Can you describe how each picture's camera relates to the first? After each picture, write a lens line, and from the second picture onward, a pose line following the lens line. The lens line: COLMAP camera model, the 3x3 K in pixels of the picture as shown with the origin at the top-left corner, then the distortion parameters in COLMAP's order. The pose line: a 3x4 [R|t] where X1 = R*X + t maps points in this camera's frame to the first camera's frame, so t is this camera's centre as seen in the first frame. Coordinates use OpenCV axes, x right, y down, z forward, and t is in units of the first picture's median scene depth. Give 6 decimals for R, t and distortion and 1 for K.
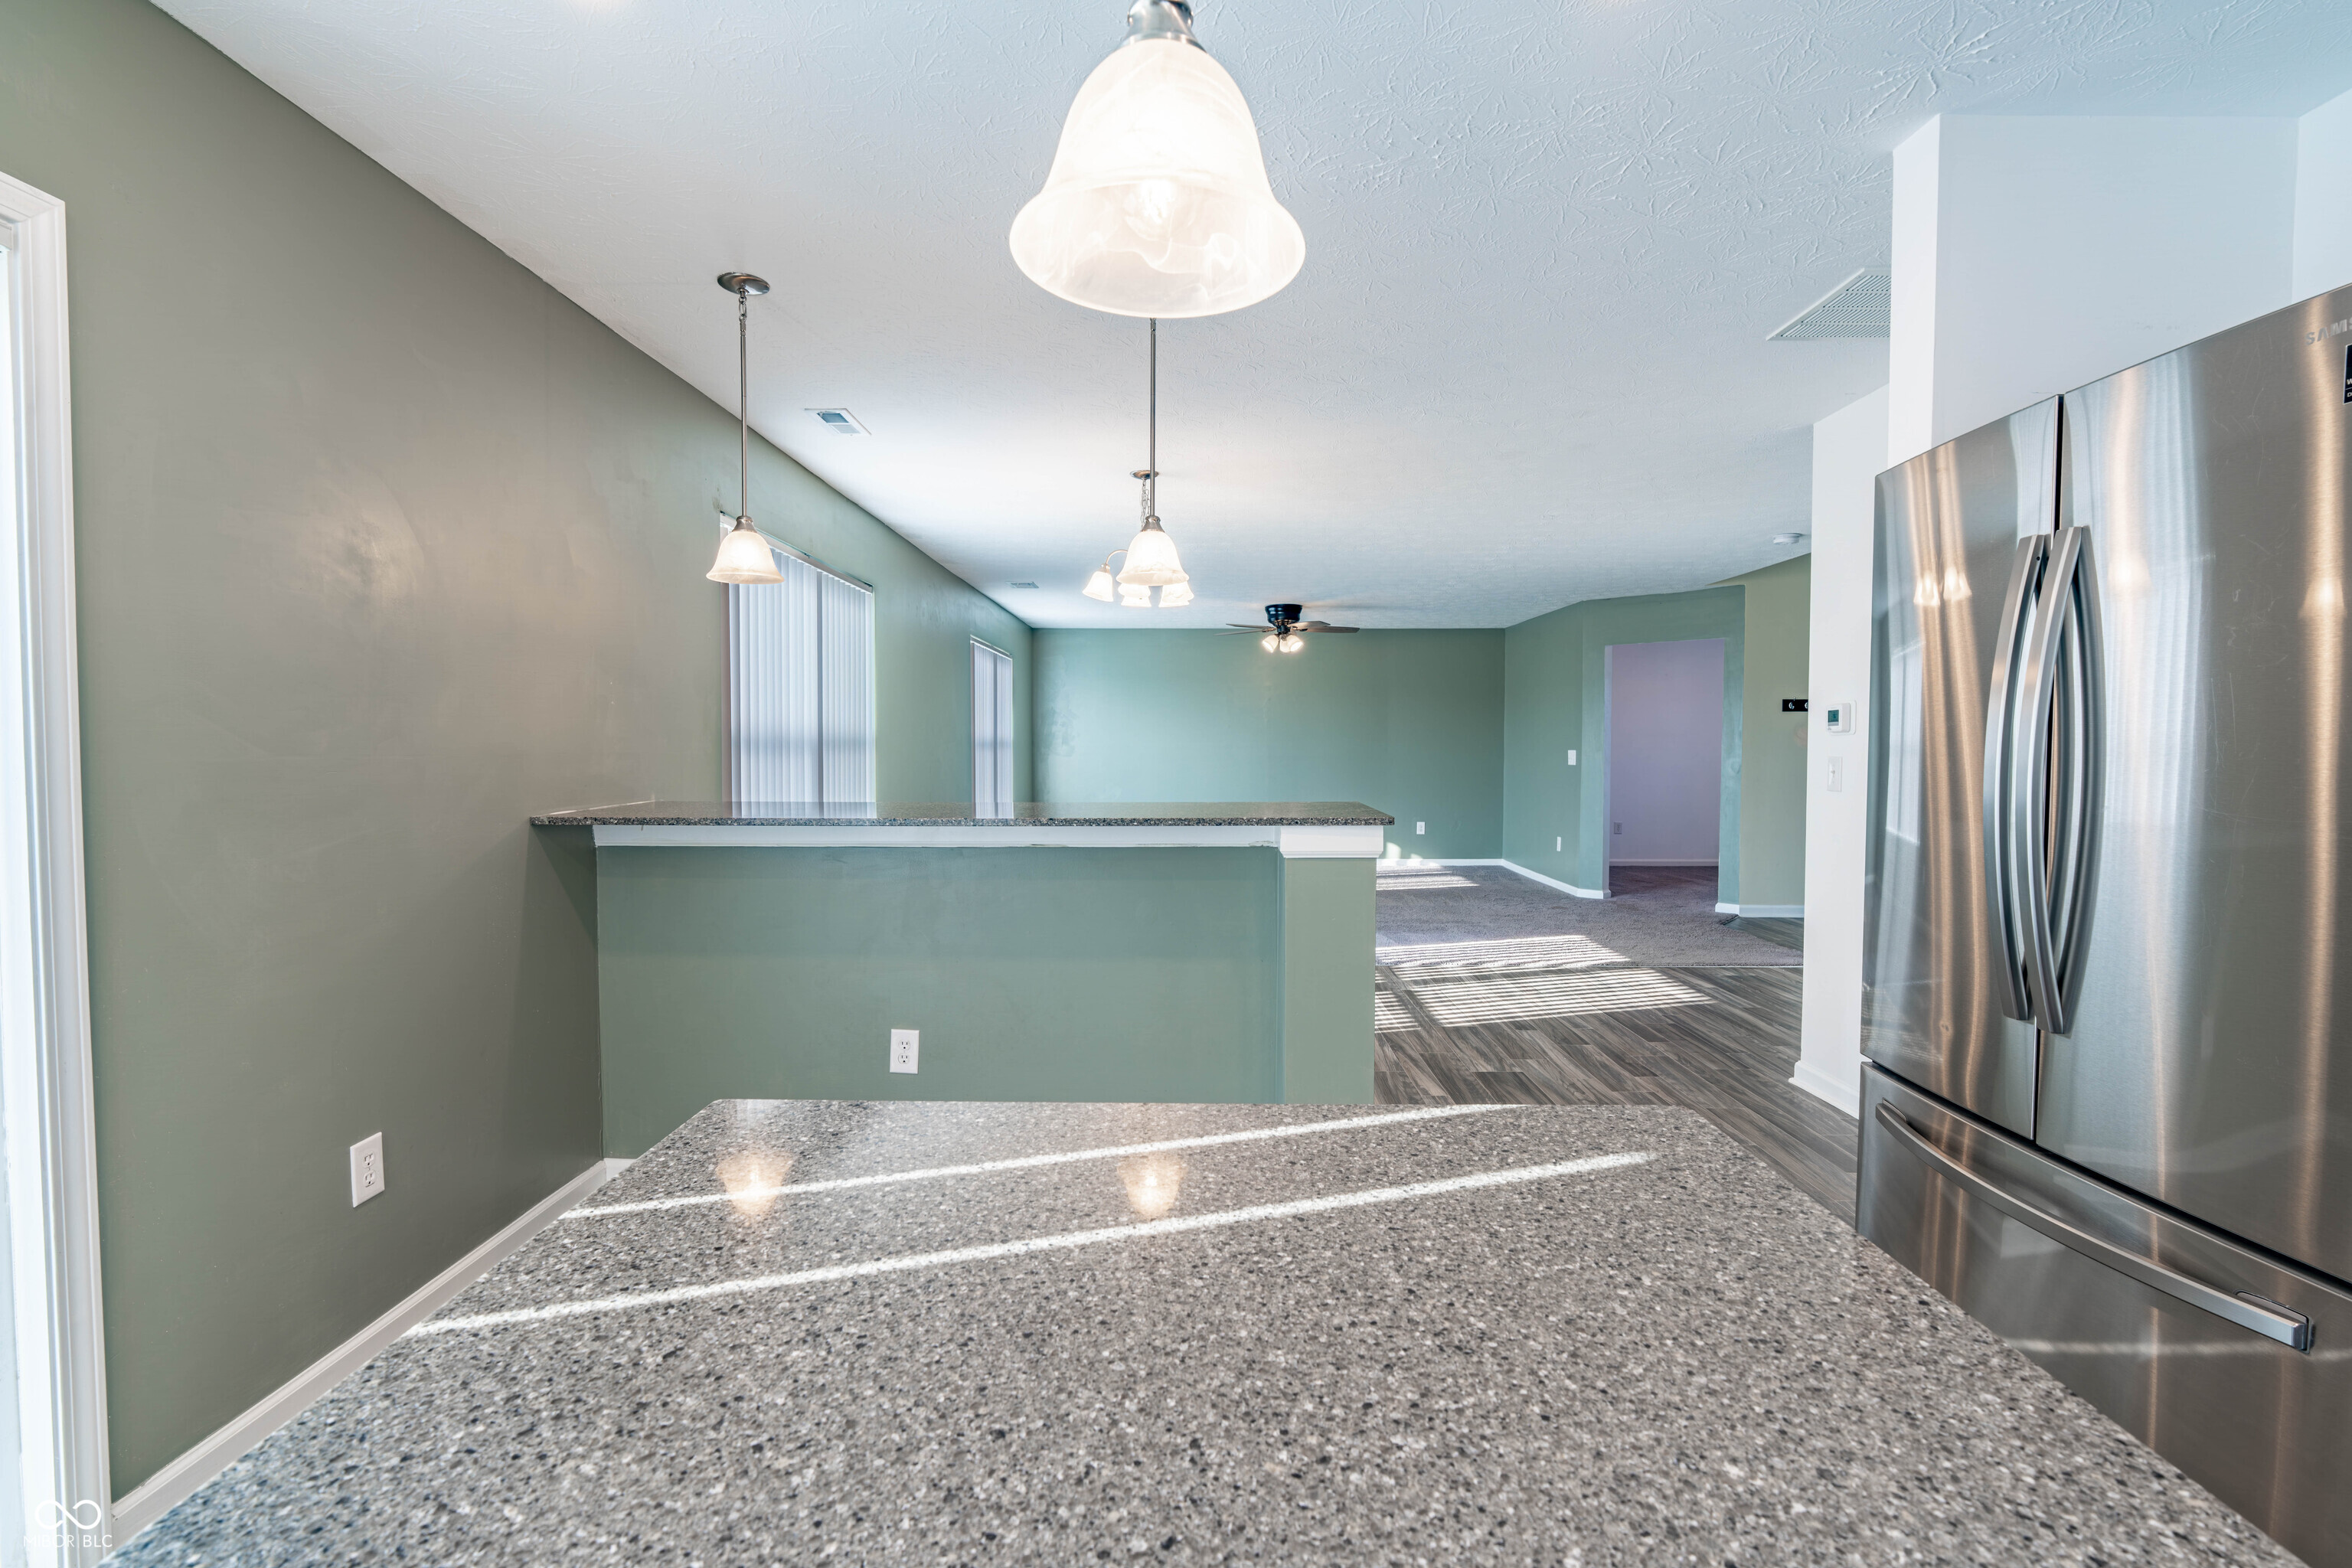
lens RADIAL K [[1048.4, 0, 1187.2], [0, 1048.4, 780.9], [0, 0, 1]] dist [-0.011046, 0.000193]
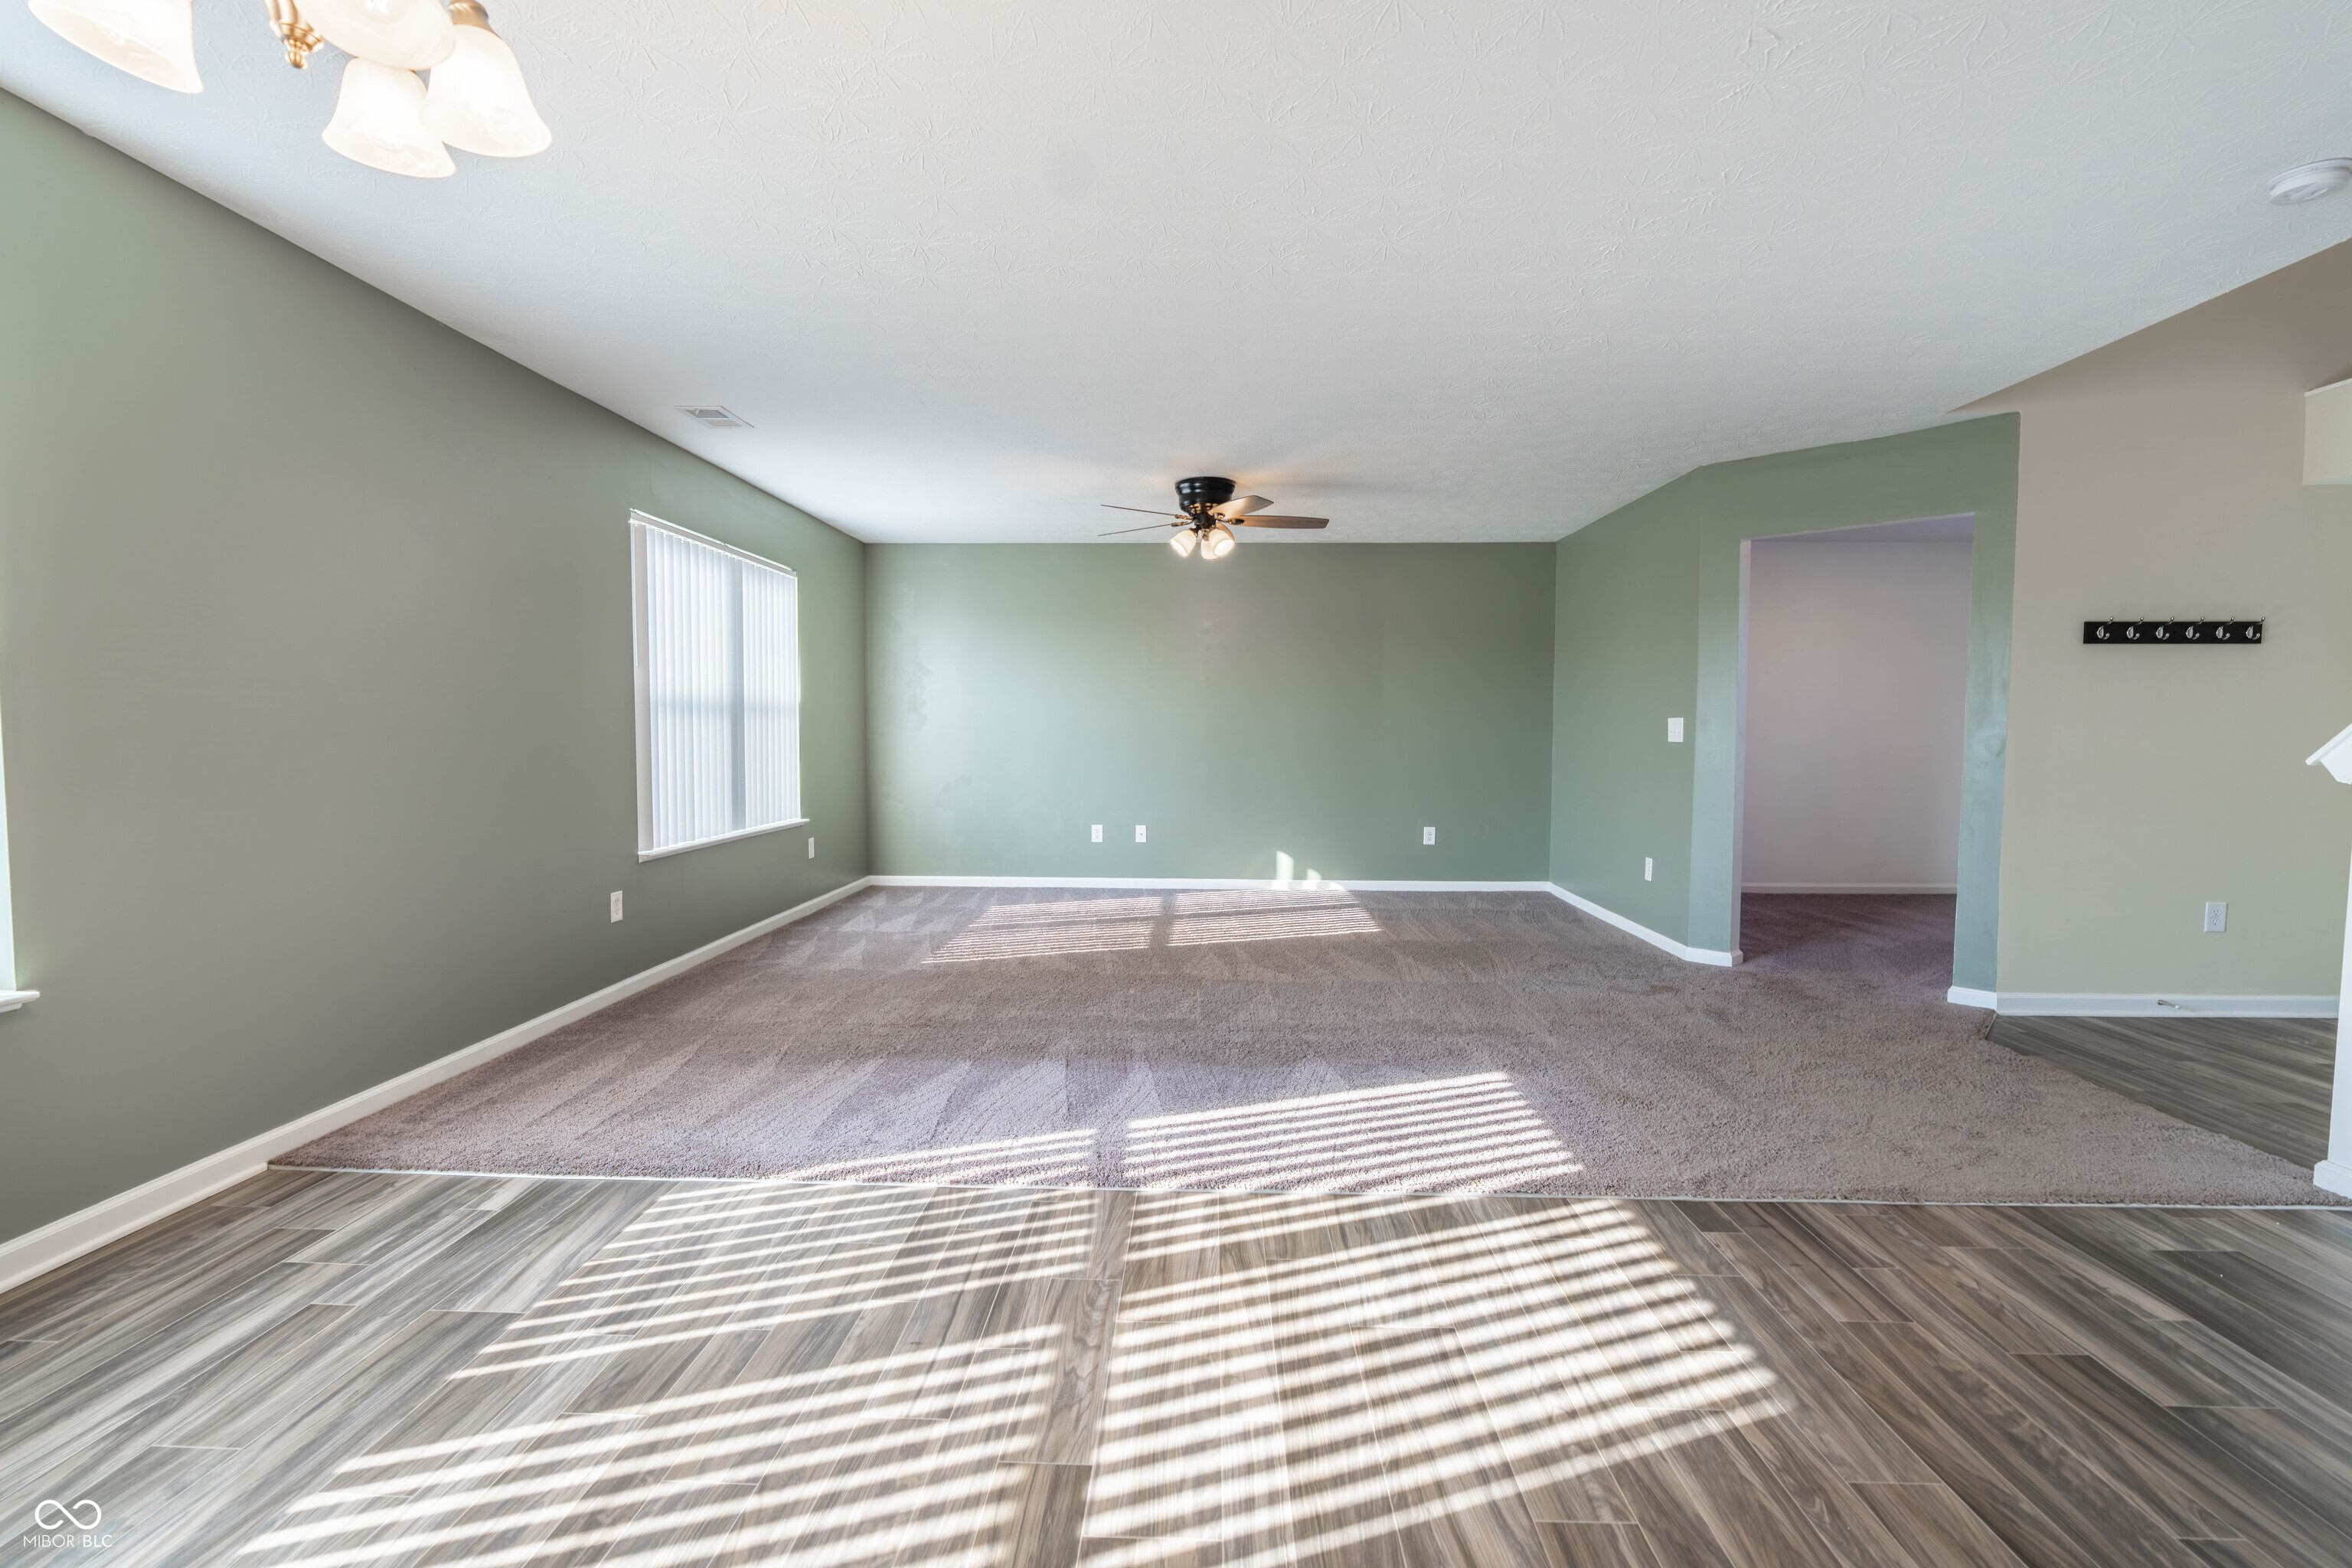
lens RADIAL K [[1048.4, 0, 1166.8], [0, 1048.4, 795.0], [0, 0, 1]] dist [-0.011046, 0.000193]
pose [[0.999348, 0.005098, -0.035743, 0.106098], [-0.004143, 0.999634, 0.026752, 0.000800], [0.035866, -0.026587, 0.999003, 0.434596]]
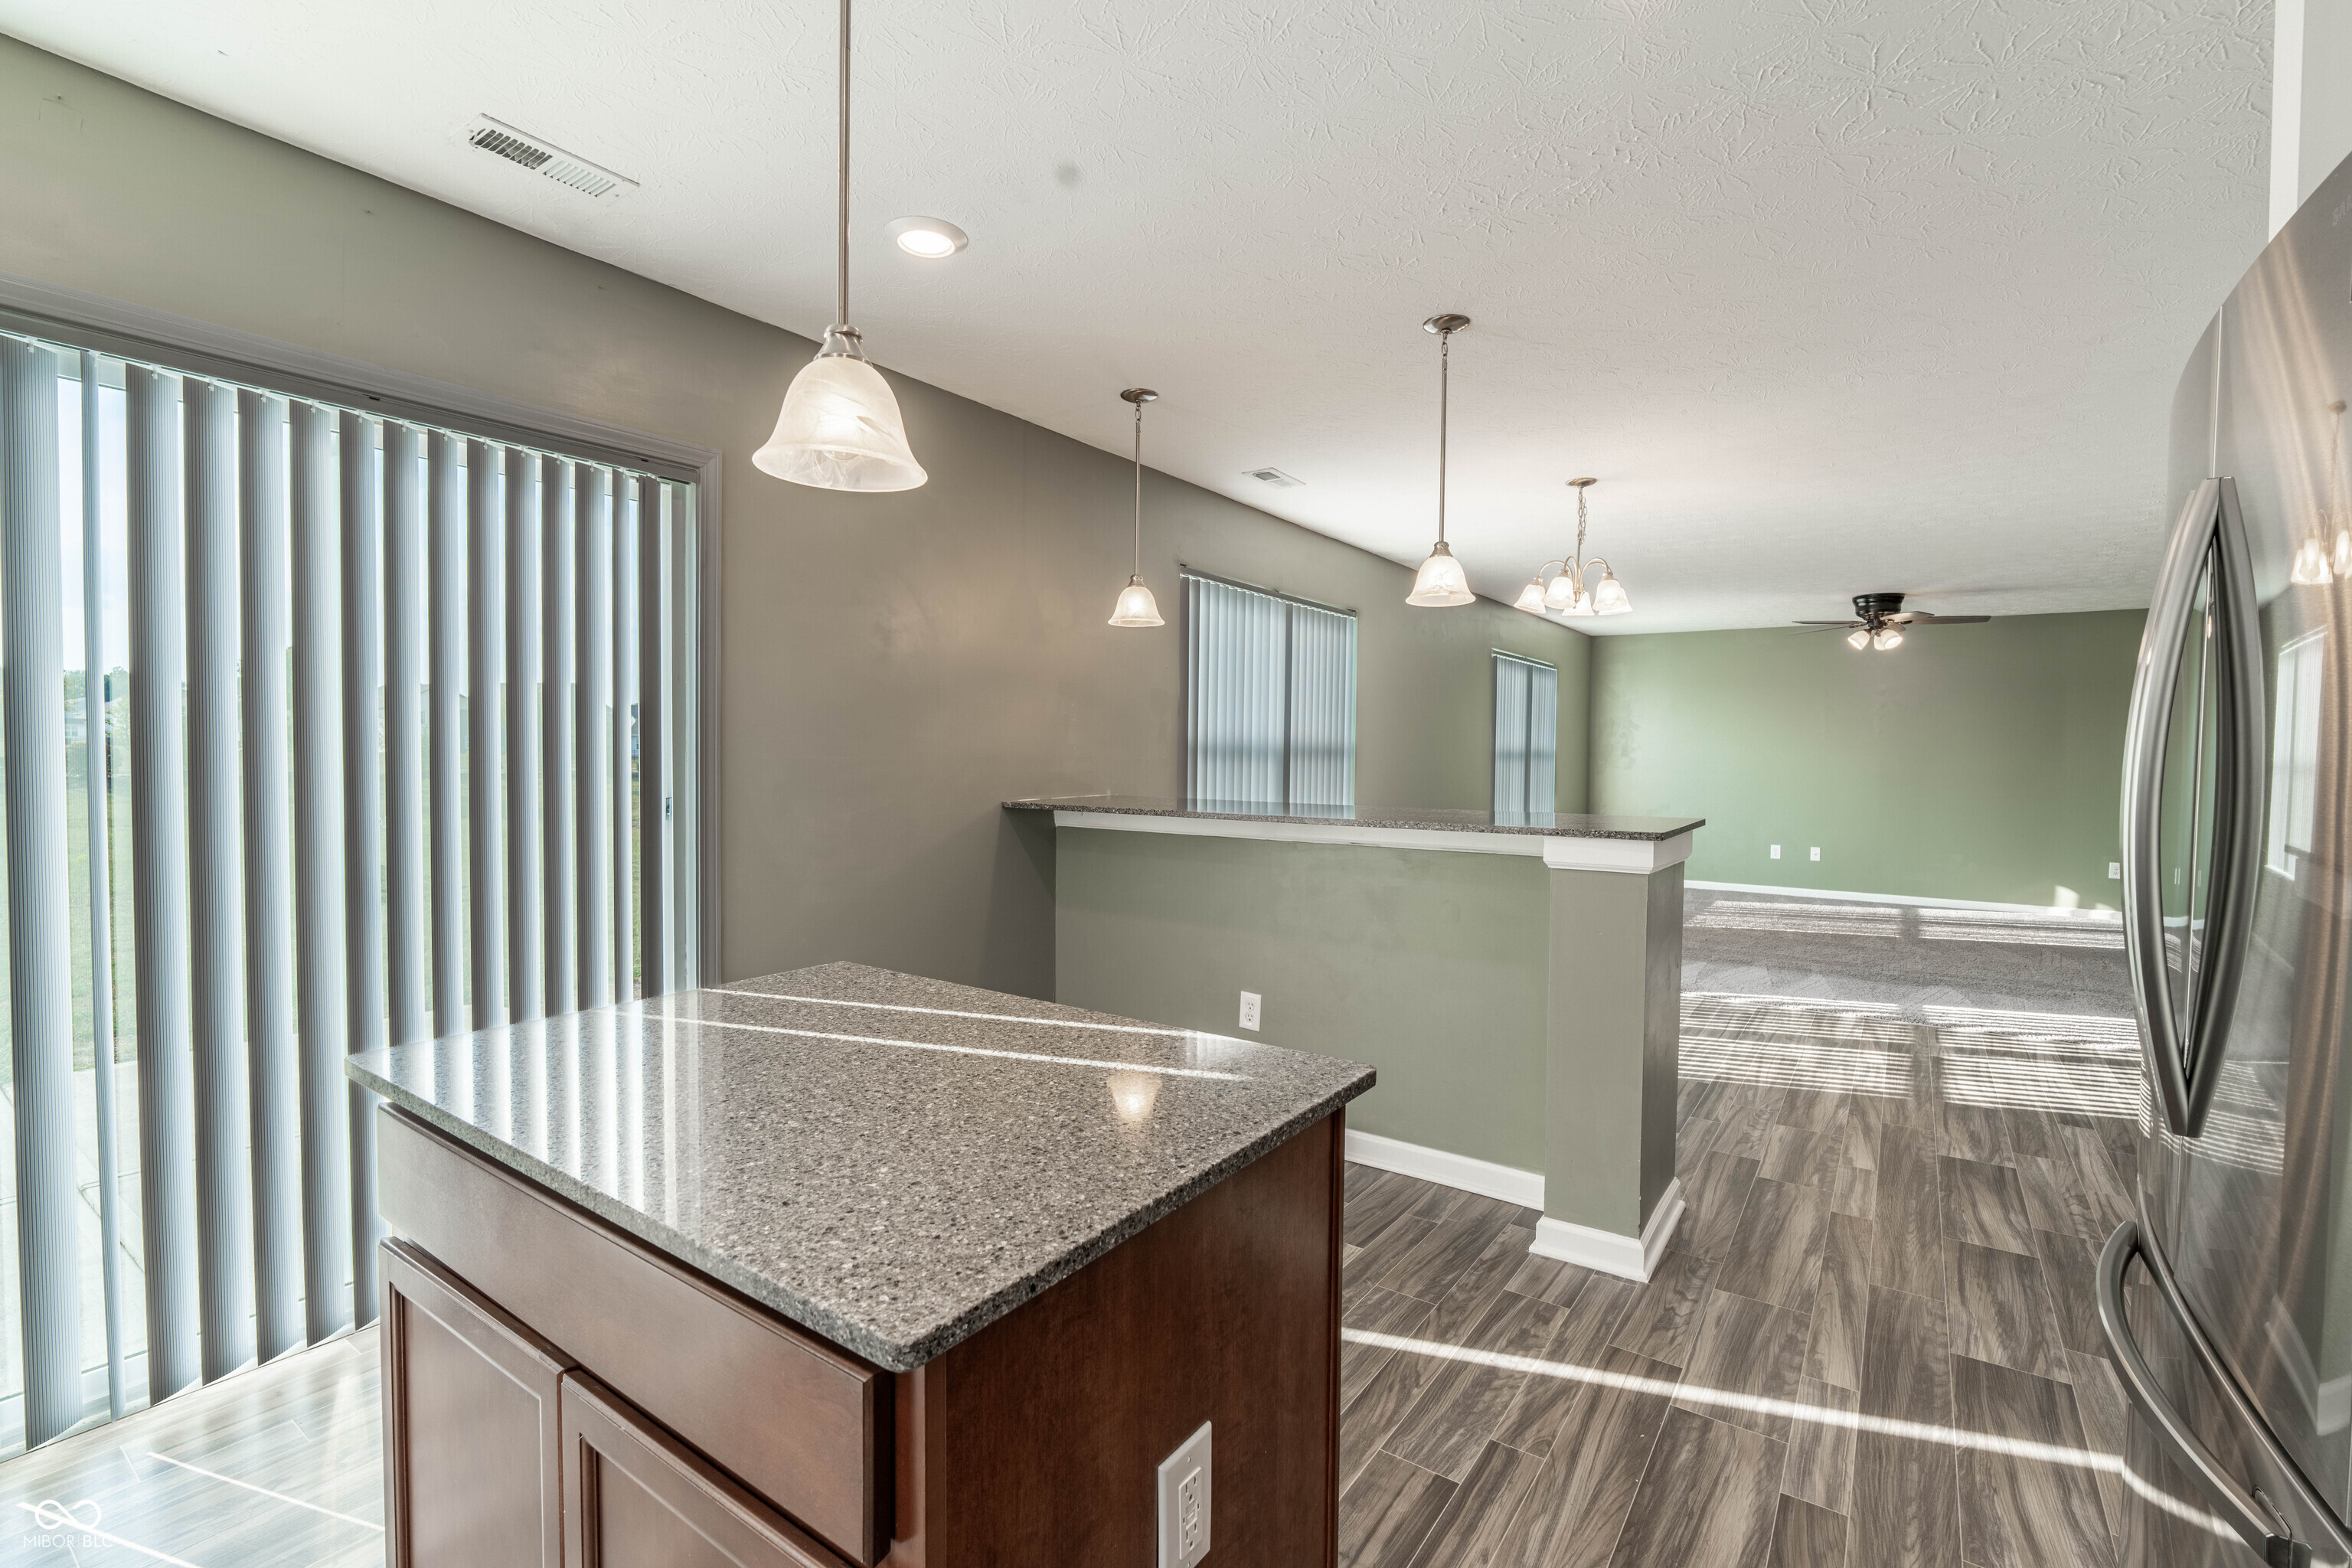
lens RADIAL K [[1048.4, 0, 1188.3], [0, 1048.4, 782.5], [0, 0, 1]] dist [-0.011046, 0.000193]
pose [[0.827963, 0.024109, -0.560264, 0.121894], [-0.028995, 0.999580, 0.000165, 0.000386], [0.560032, 0.016108, 0.828314, -0.010559]]
